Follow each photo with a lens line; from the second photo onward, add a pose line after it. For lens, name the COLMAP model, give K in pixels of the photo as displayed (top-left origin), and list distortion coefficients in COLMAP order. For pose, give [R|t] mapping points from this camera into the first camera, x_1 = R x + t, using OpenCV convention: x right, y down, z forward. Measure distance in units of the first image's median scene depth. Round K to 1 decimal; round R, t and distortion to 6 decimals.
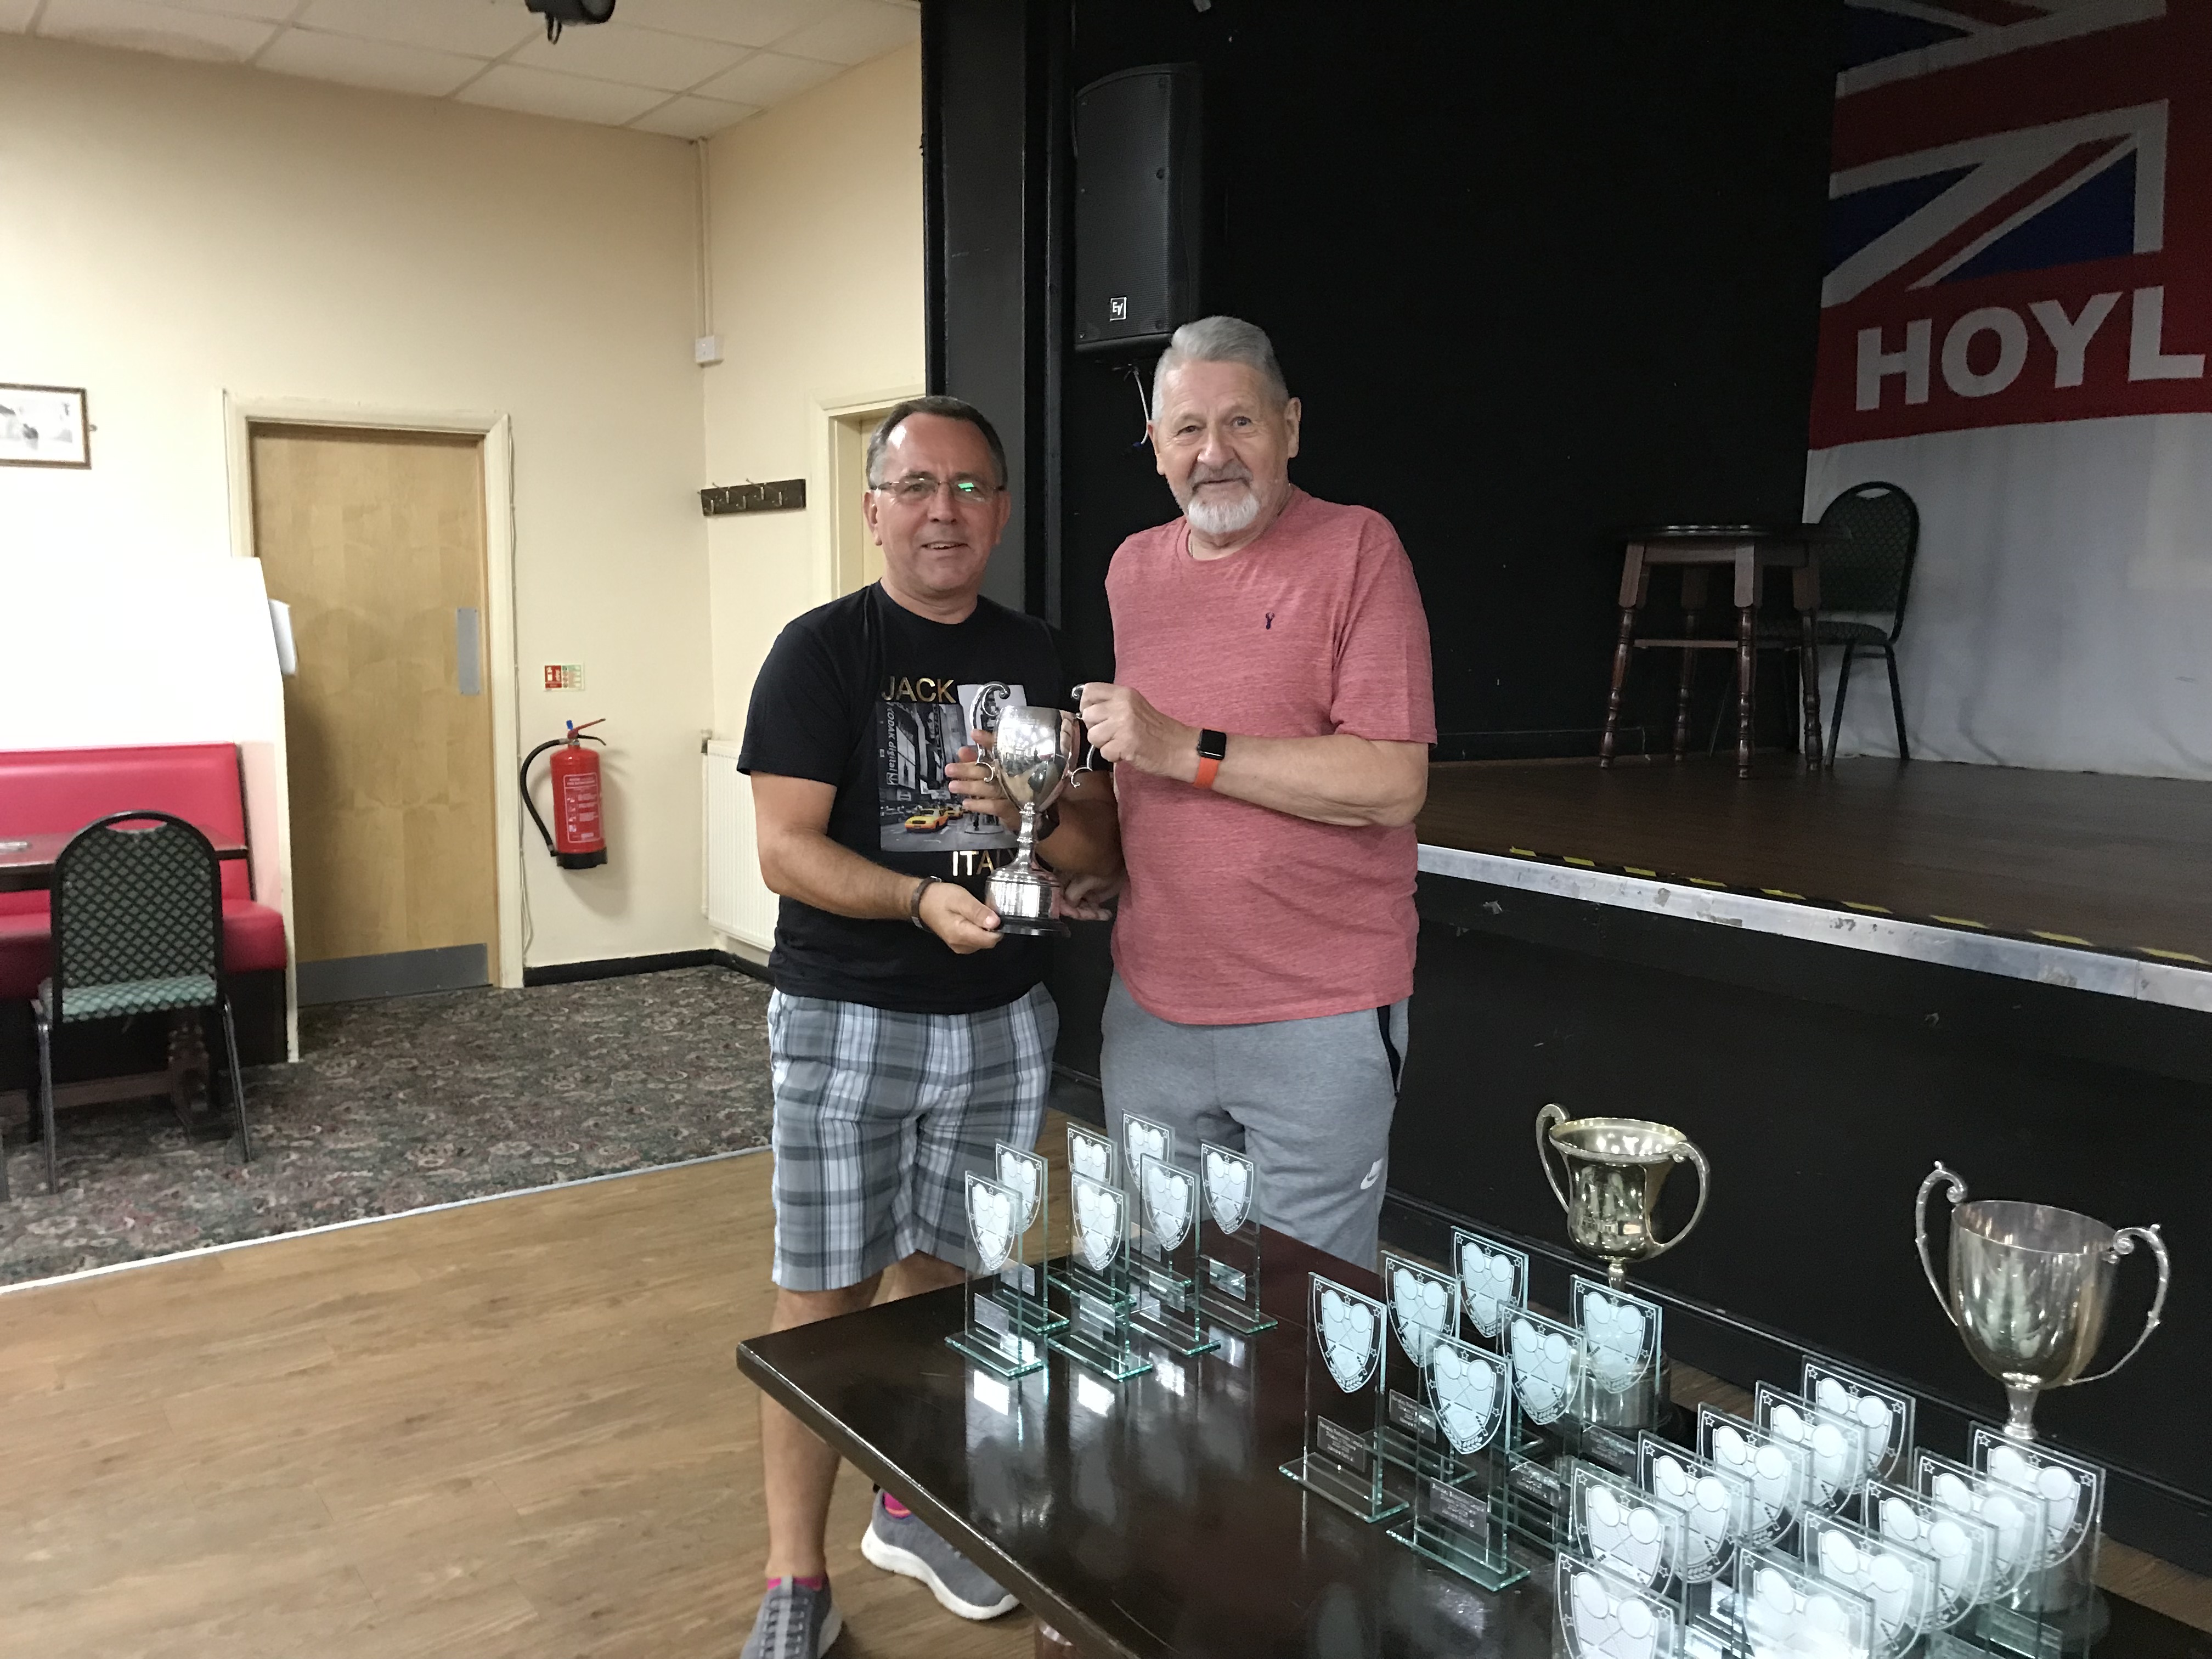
lens RADIAL K [[1821.9, 0, 1088.4], [0, 1821.9, 831.2], [0, 0, 1]] dist [0.014221, -0.001762]
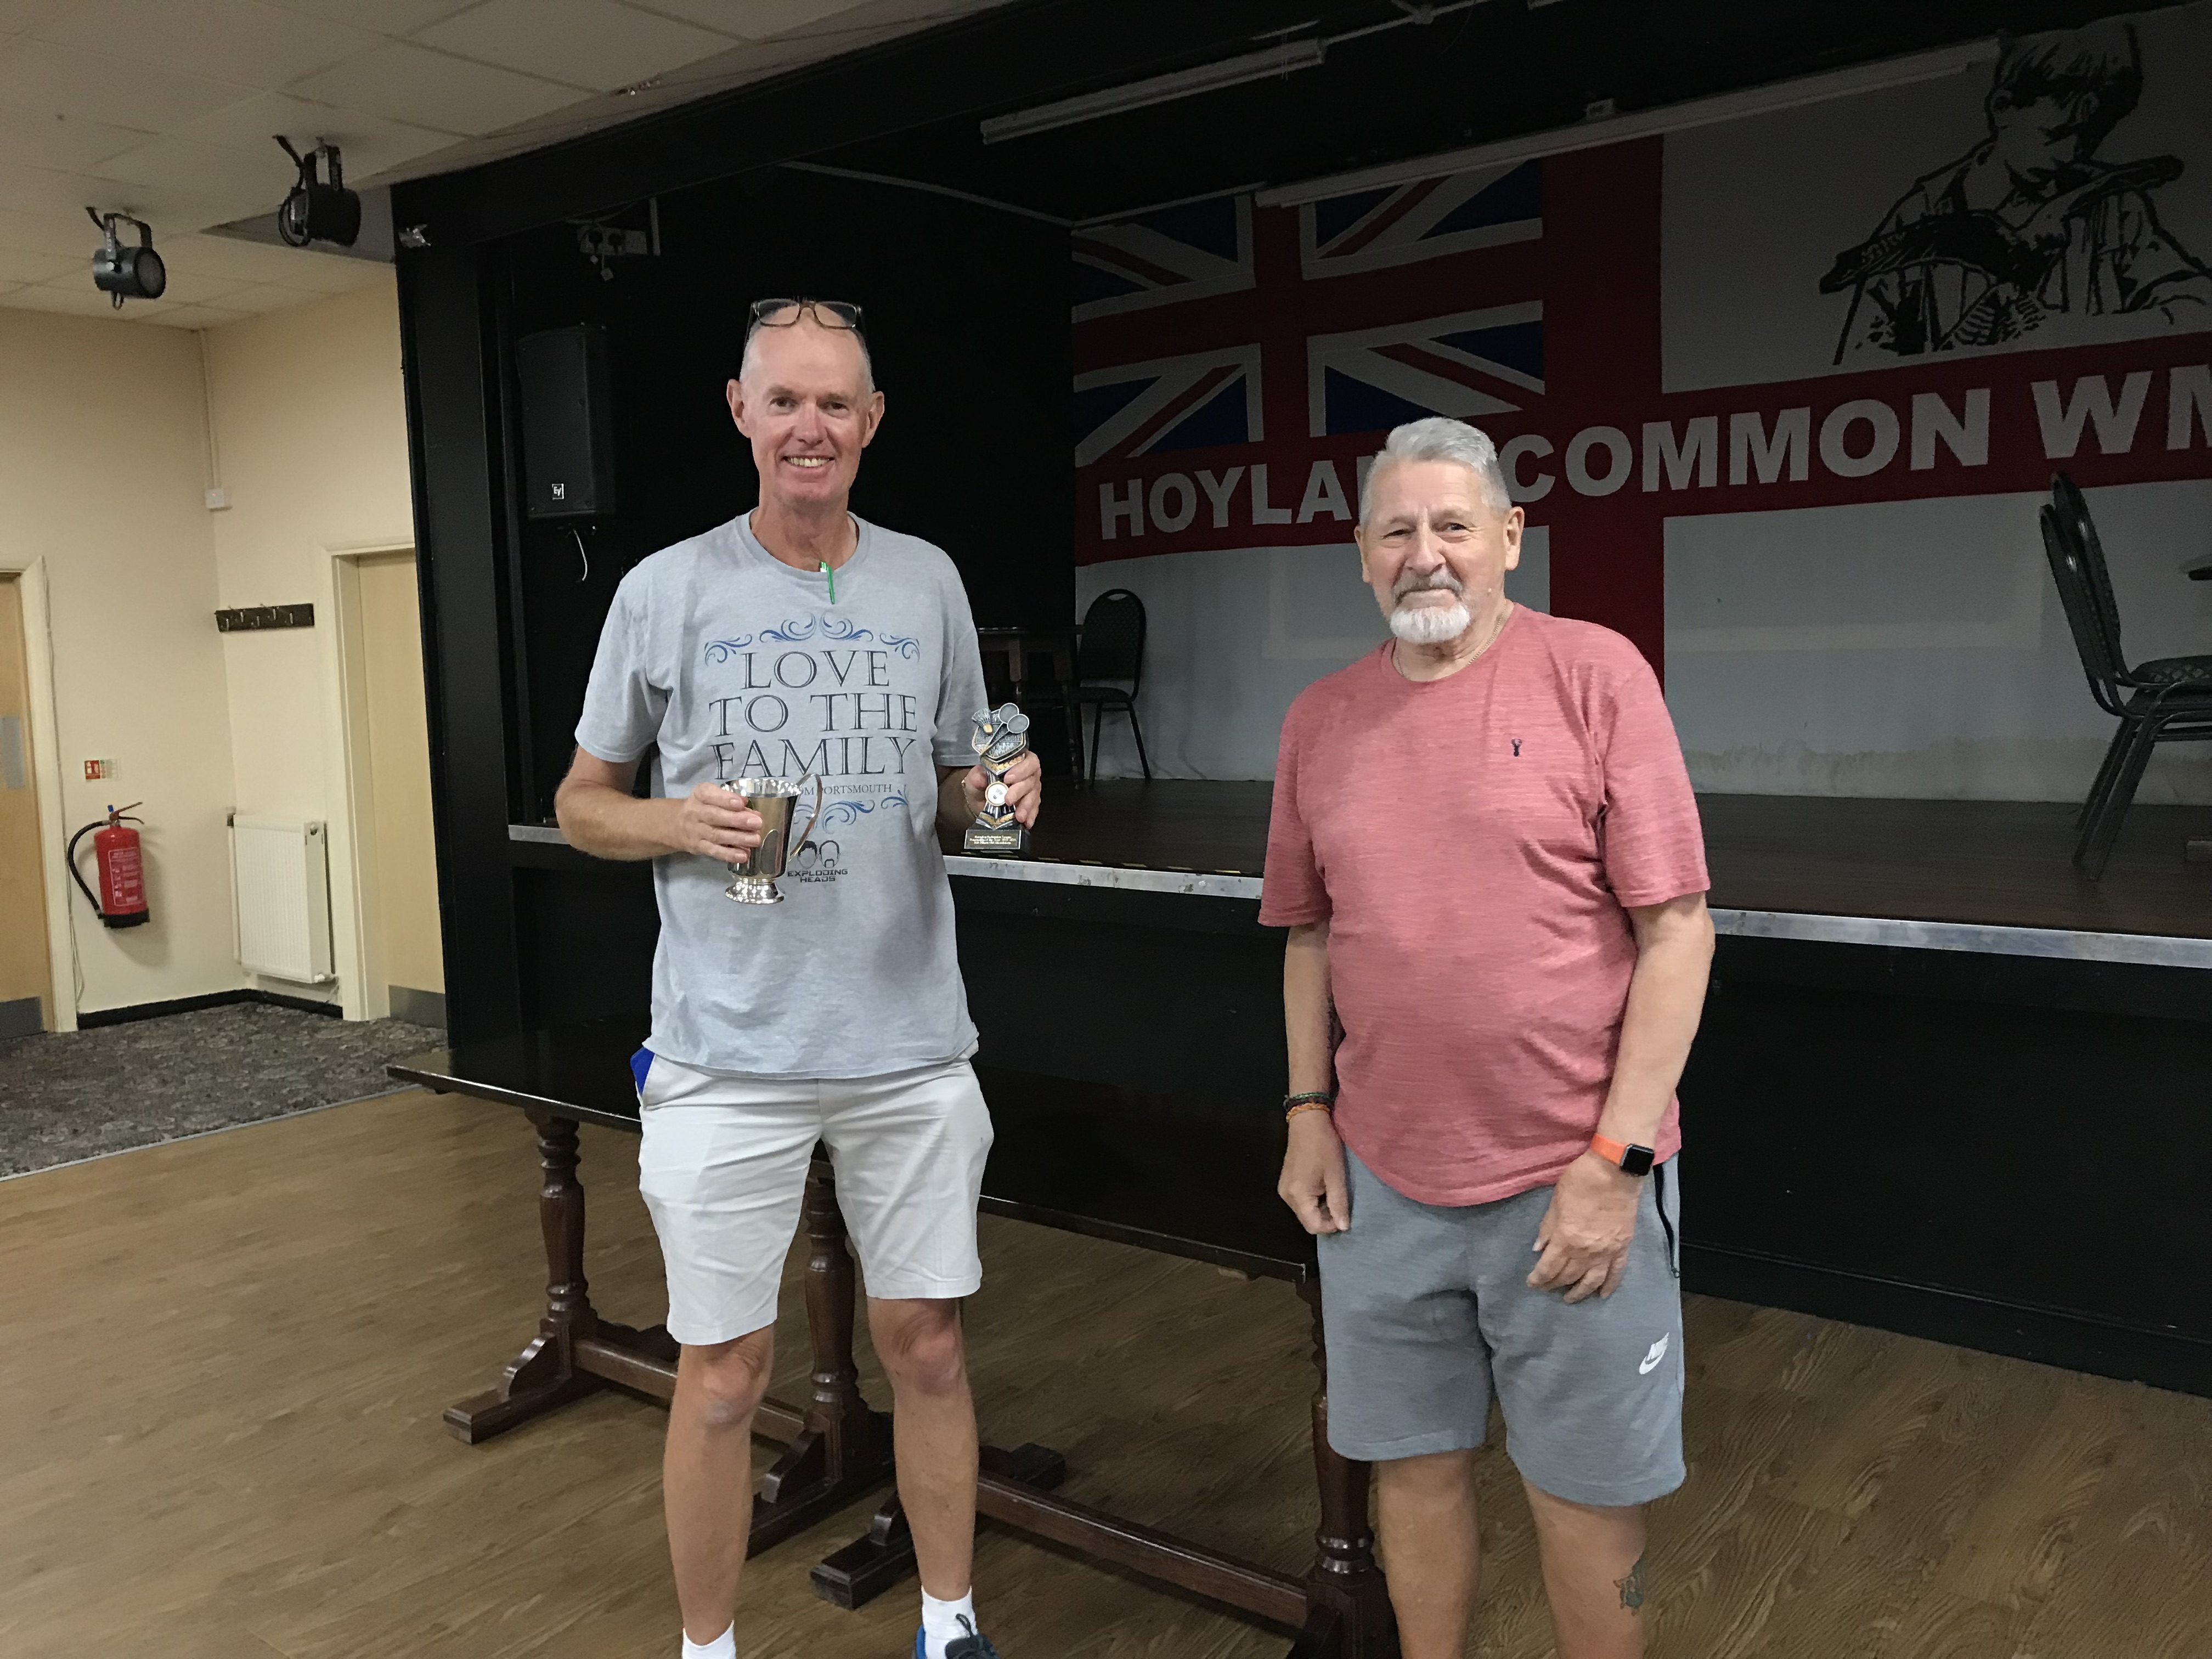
lens RADIAL K [[1821.9, 0, 1088.4], [0, 1821.9, 831.2], [0, 0, 1]] dist [0.014221, -0.001762]
pose [[0.960907, -0.058558, 0.270609, 0.011193], [0.067791, 0.997389, -0.024889, 0.037951], [-0.268445, 0.042261, 0.962367, -0.420093]]
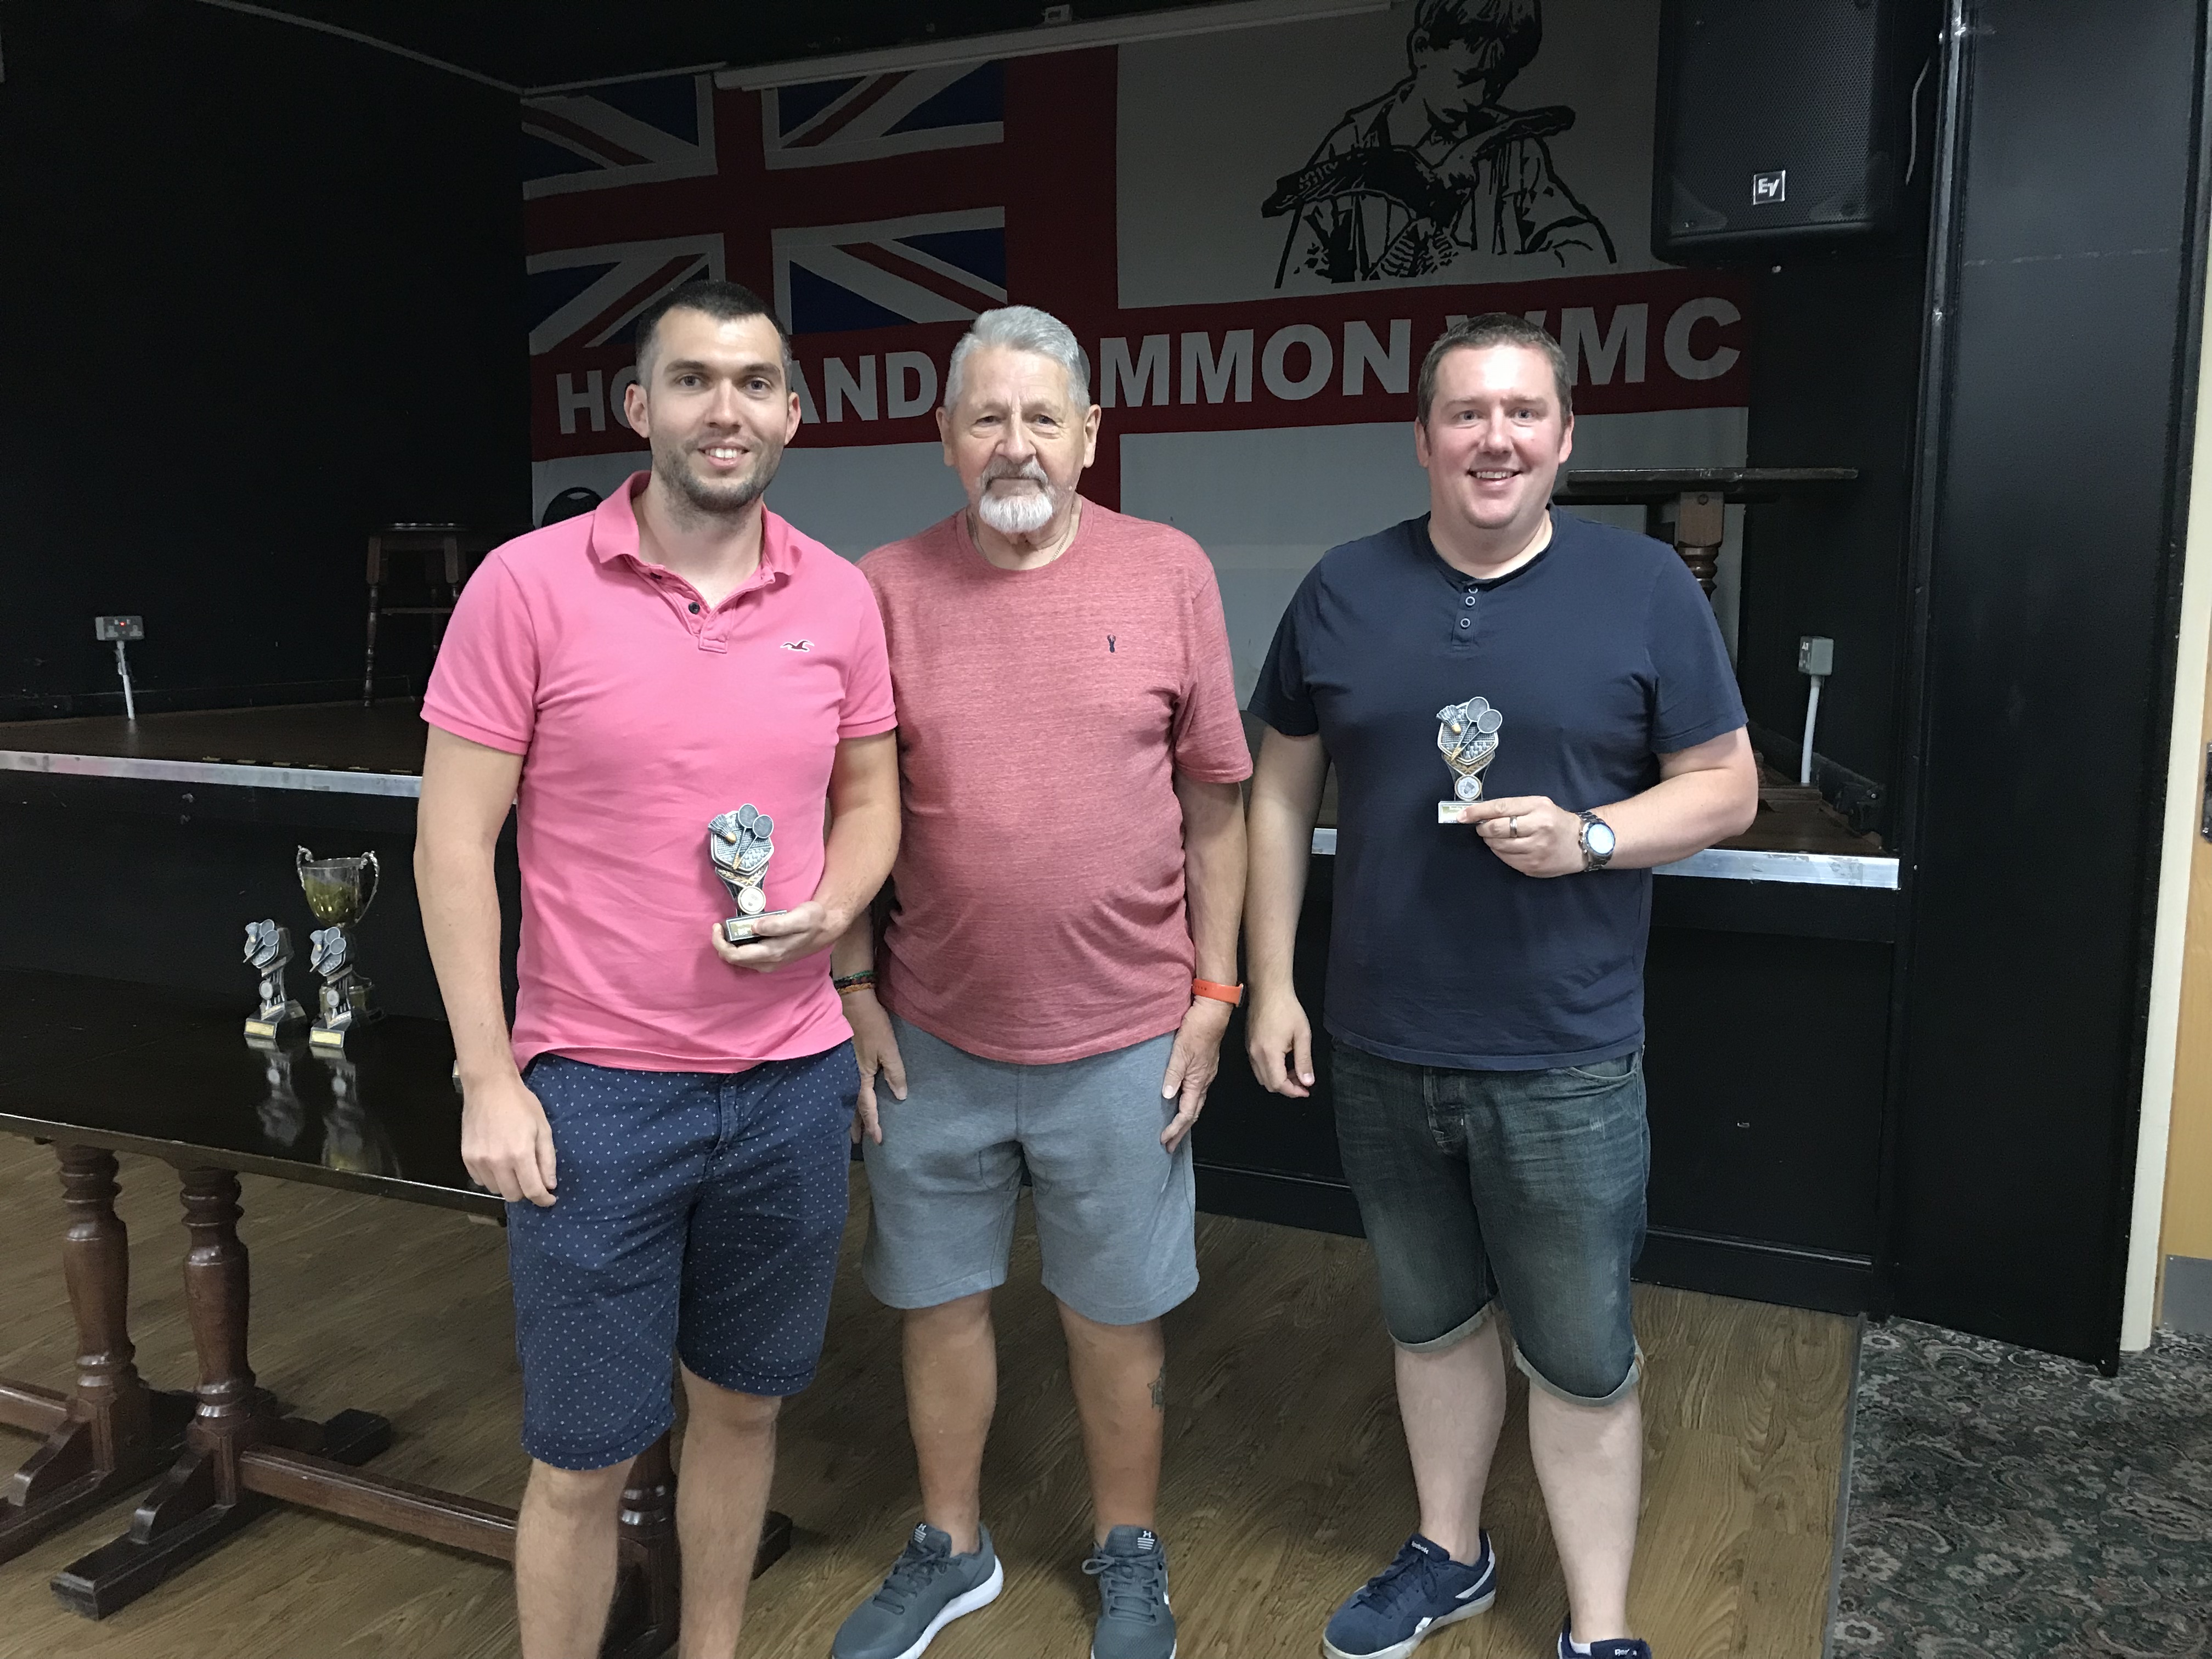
lens RADIAL K [[1830.2, 0, 1086.9], [0, 1830.2, 819.8], [0, 0, 1]] dist [0.002660, 0.007970]
pose [[0.867717, -0.079862, 0.490601, 0.083891], [0.073913, 0.996766, 0.031529, 0.044993], [-0.491533, 0.008904, 0.870814, -0.418676]]
